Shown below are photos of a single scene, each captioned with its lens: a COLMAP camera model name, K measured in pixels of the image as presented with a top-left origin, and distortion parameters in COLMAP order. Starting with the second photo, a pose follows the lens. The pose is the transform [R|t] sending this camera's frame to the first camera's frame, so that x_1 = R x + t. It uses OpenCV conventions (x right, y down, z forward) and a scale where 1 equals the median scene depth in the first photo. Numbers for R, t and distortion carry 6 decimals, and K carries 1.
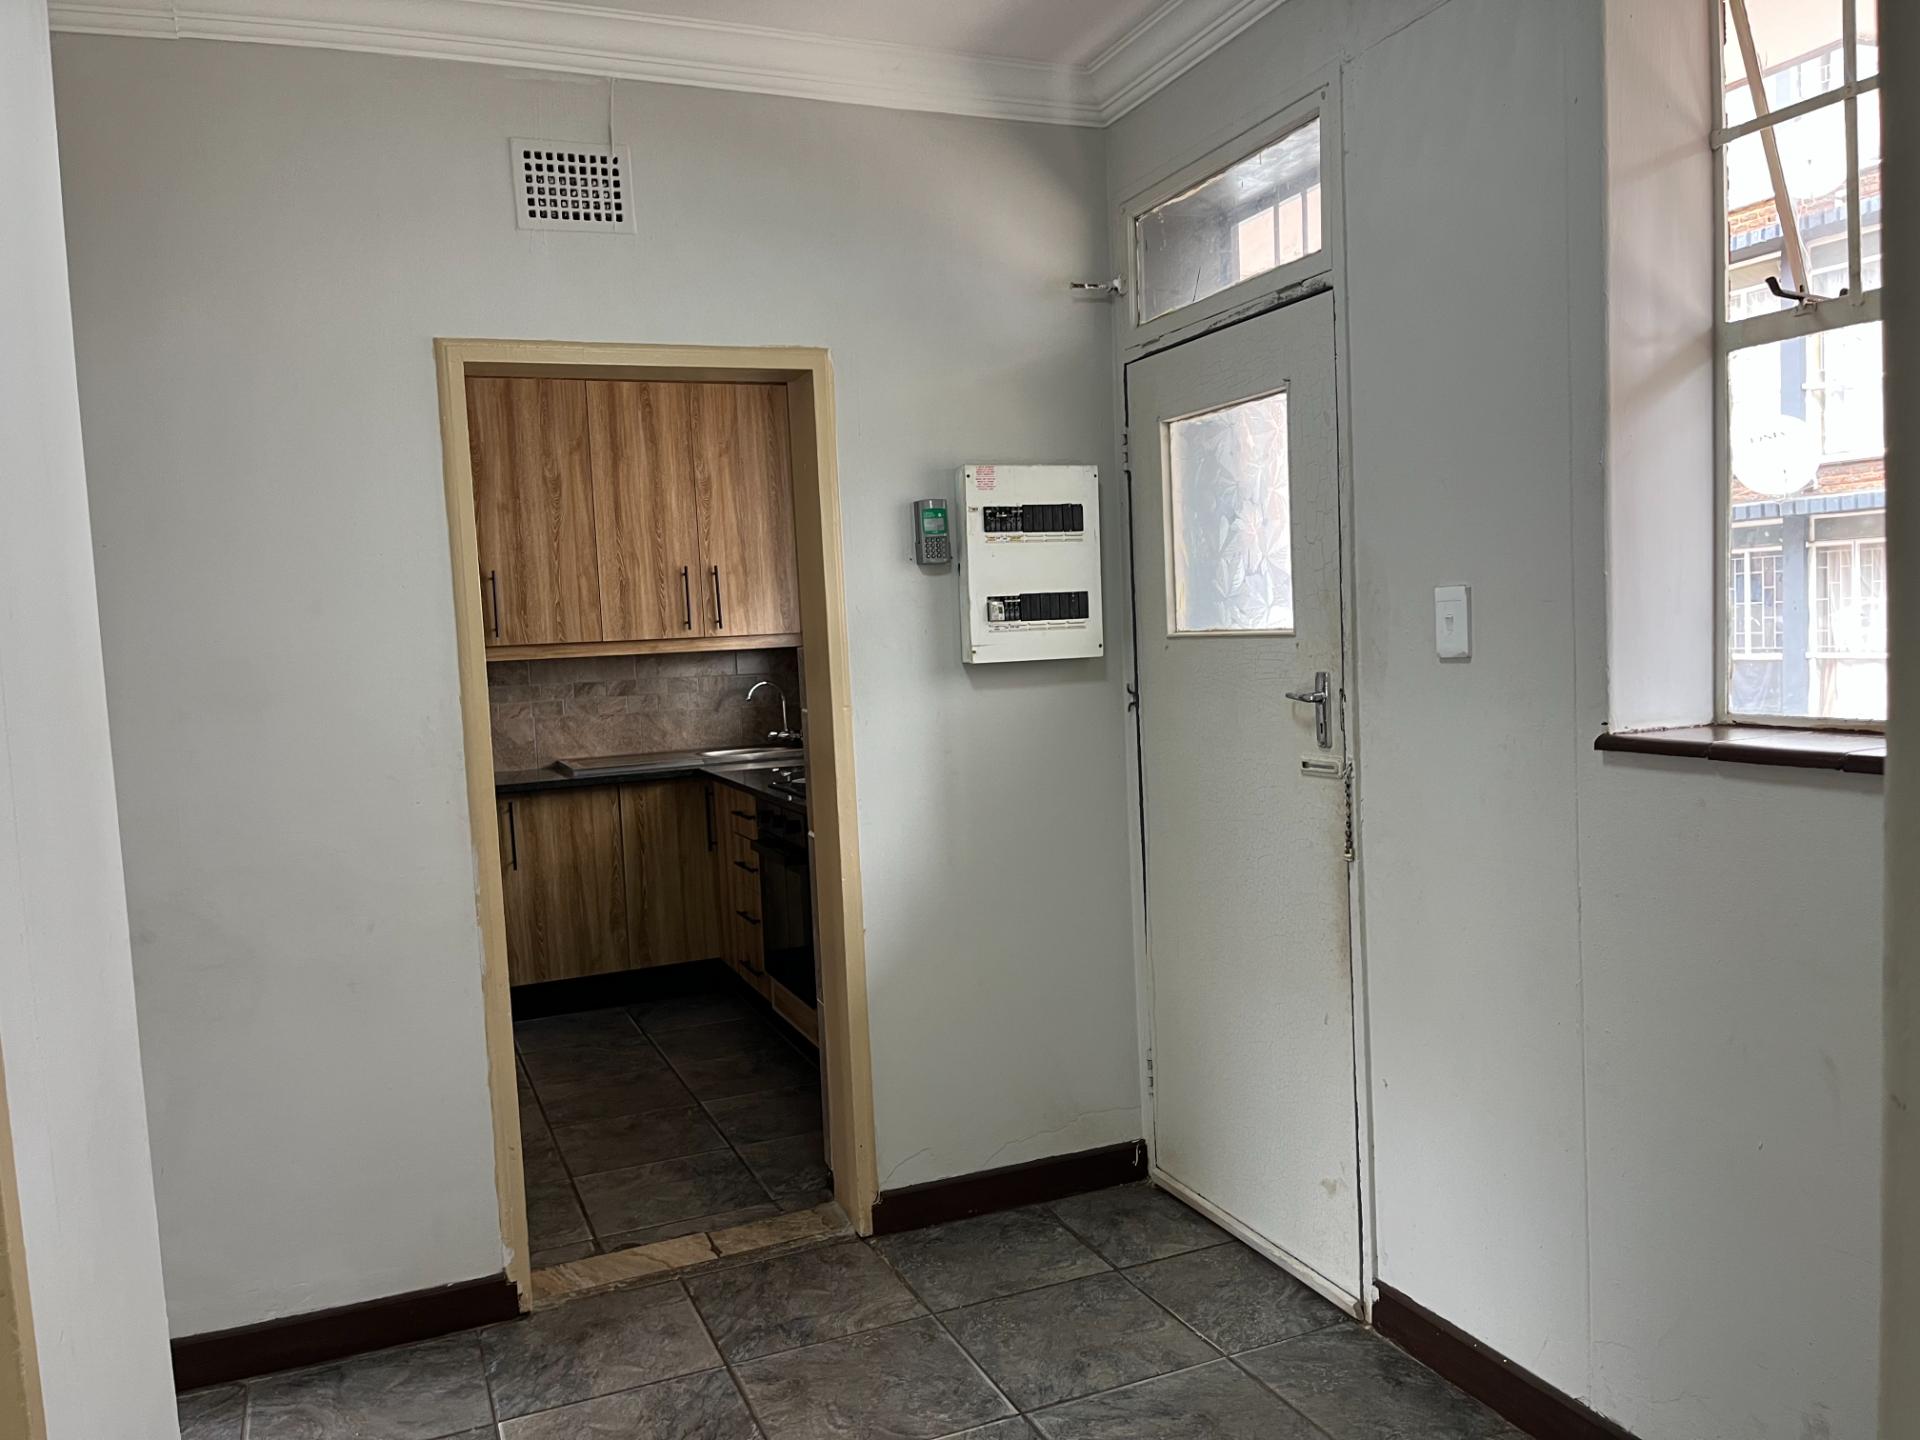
lens RADIAL K [[1445.7, 0, 973.0], [0, 1445.7, 738.5], [0, 0, 1]] dist [0.072207, -0.093595]
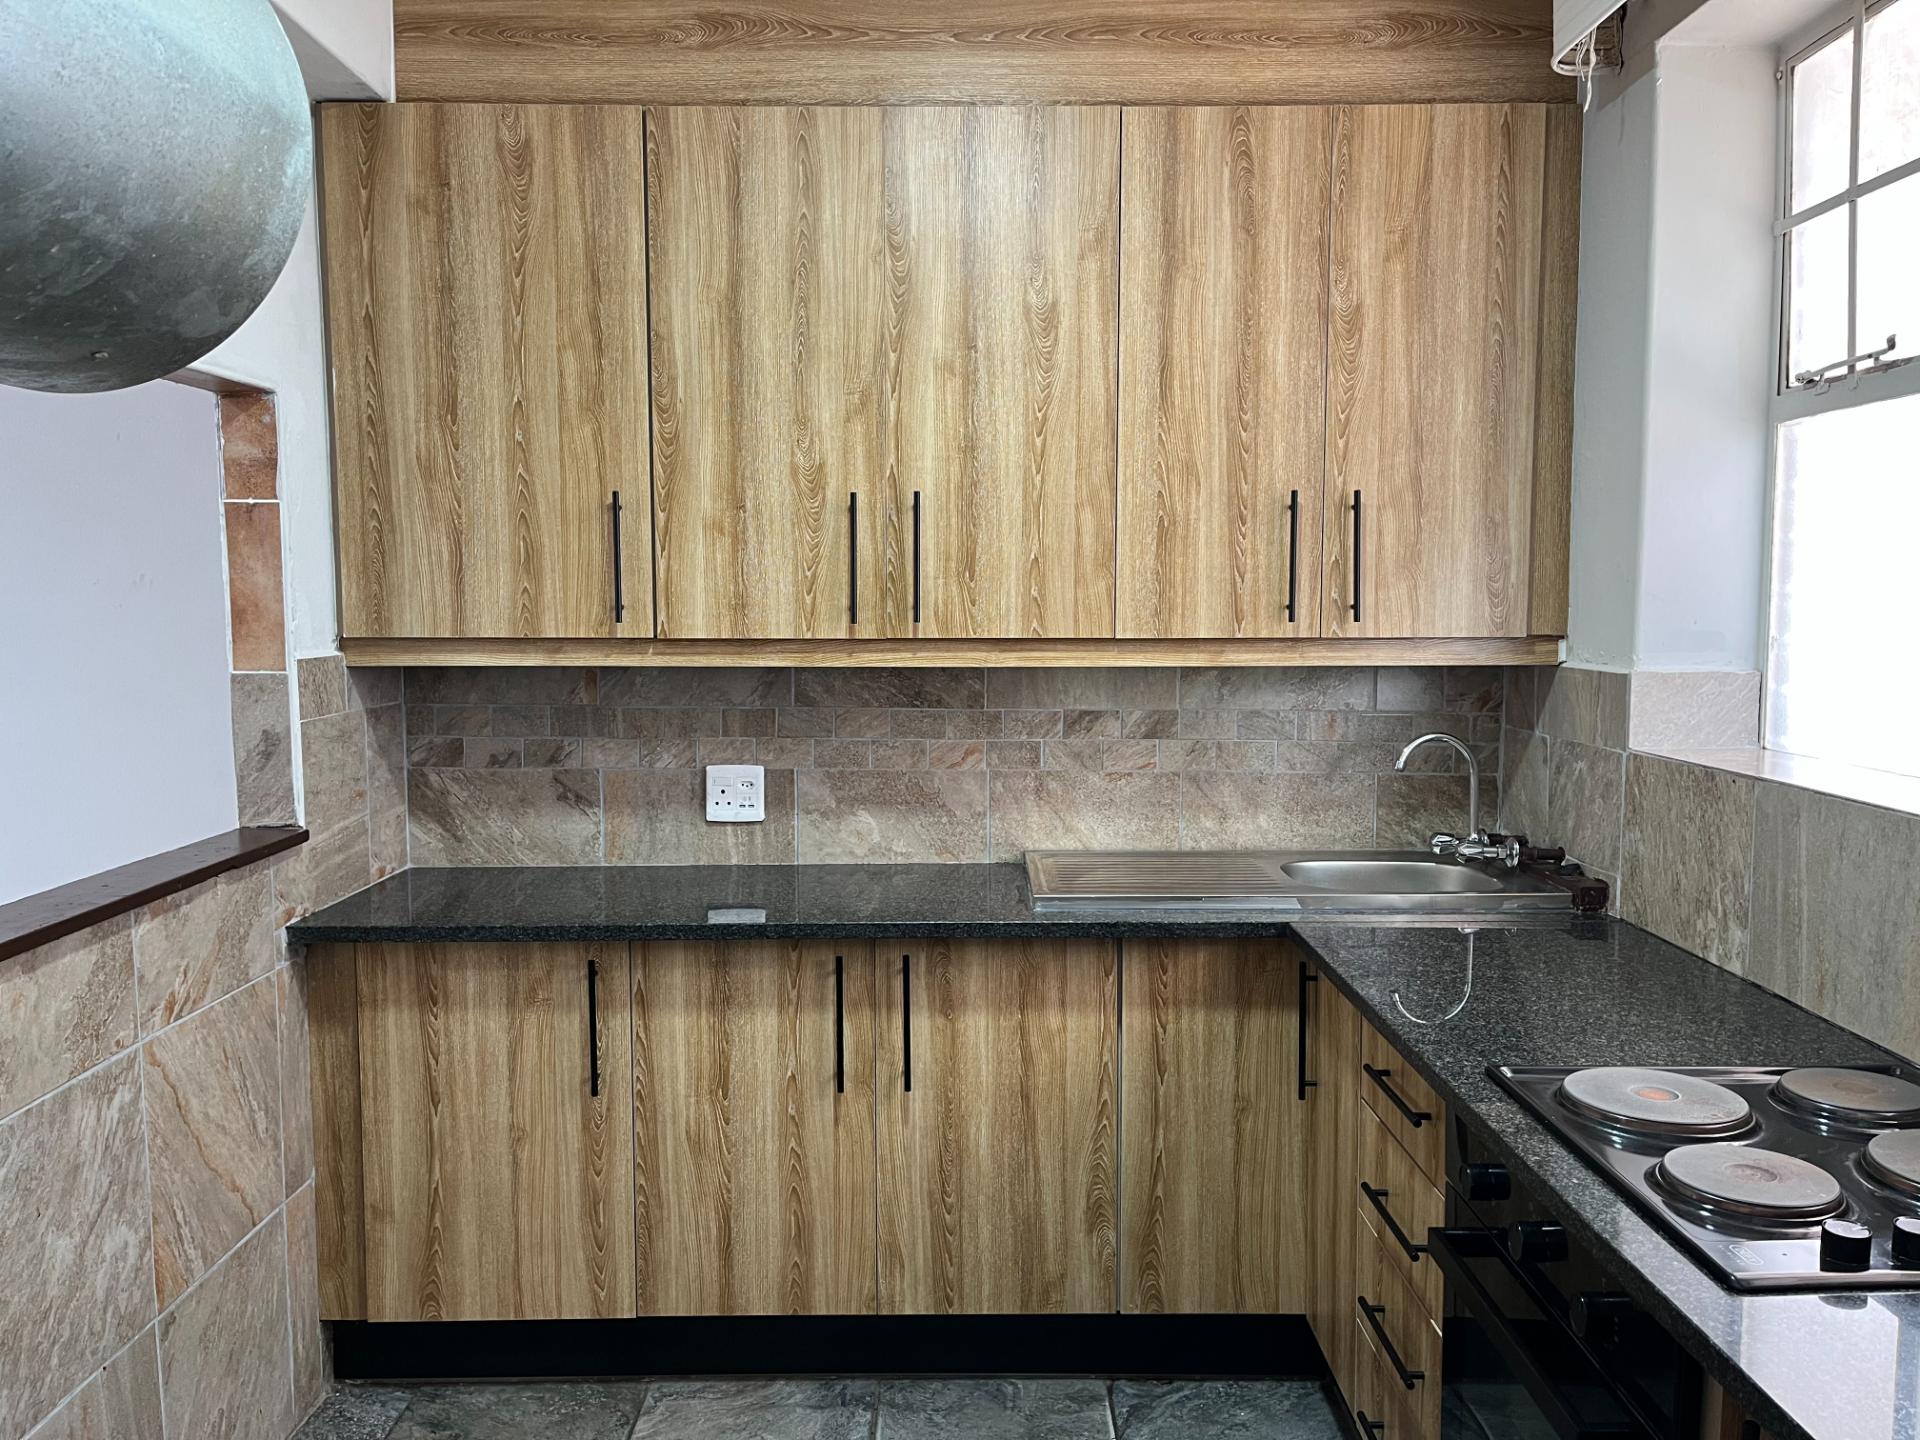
lens RADIAL K [[1445.7, 0, 958.5], [0, 1445.7, 720.1], [0, 0, 1]] dist [0.072207, -0.093595]
pose [[0.919958, 0.075686, -0.384640, -0.108794], [-0.070942, 0.997128, 0.026532, -0.047361], [0.385543, 0.002878, 0.922685, 0.509971]]
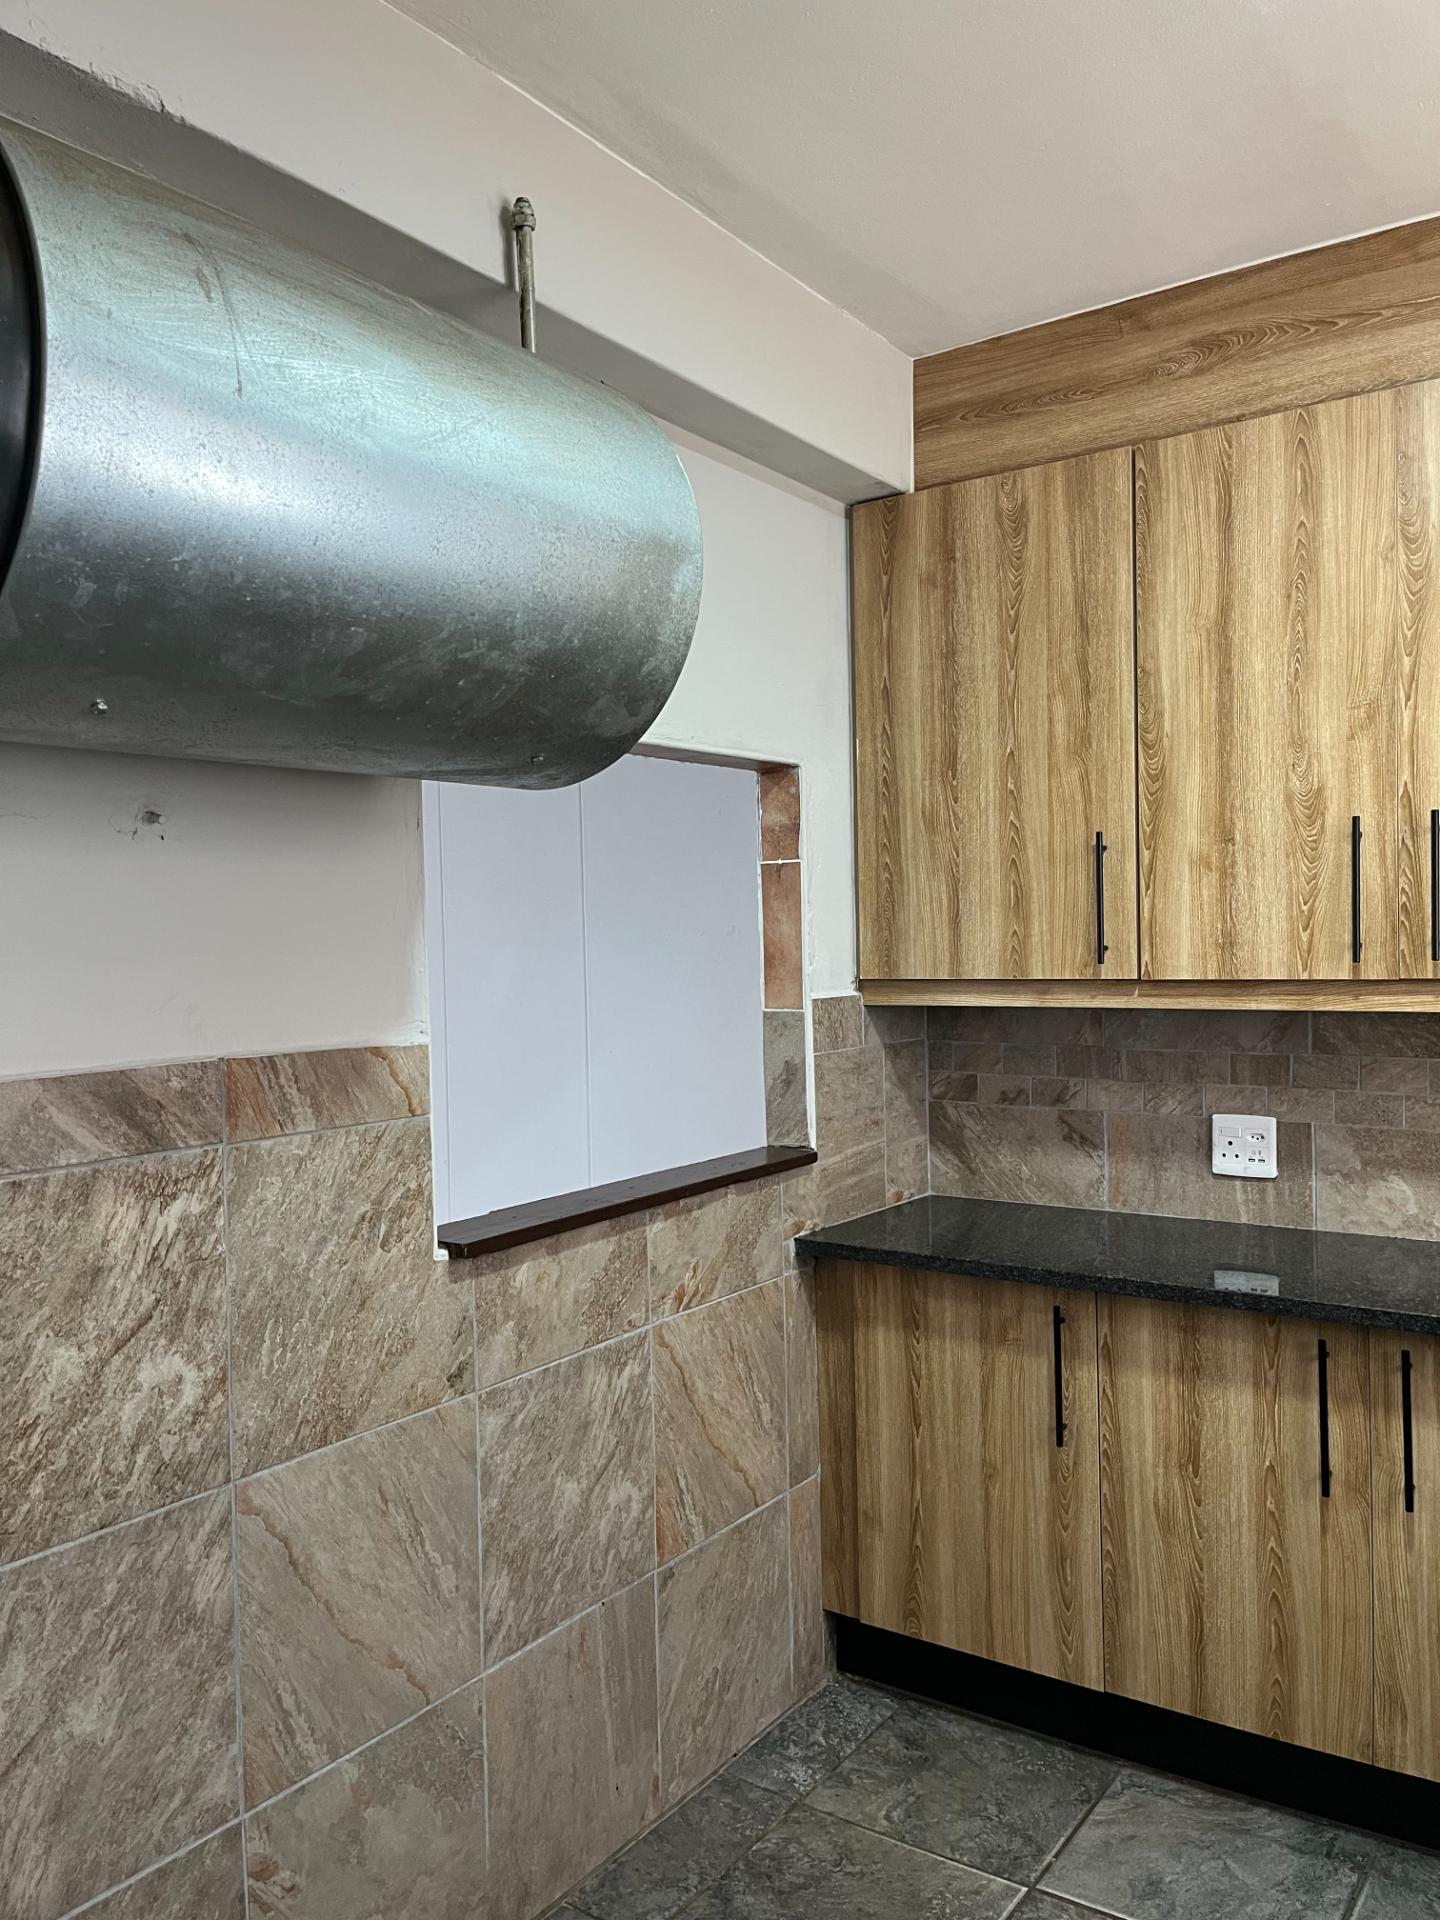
lens RADIAL K [[1445.7, 0, 730.9], [0, 1445.7, 970.8], [0, 0, 1]] dist [0.072207, -0.093595]
pose [[0.535294, 0.050726, -0.843141, -0.098499], [-0.072398, 0.997277, 0.014035, -0.048991], [0.841557, 0.053528, 0.537509, 0.520064]]
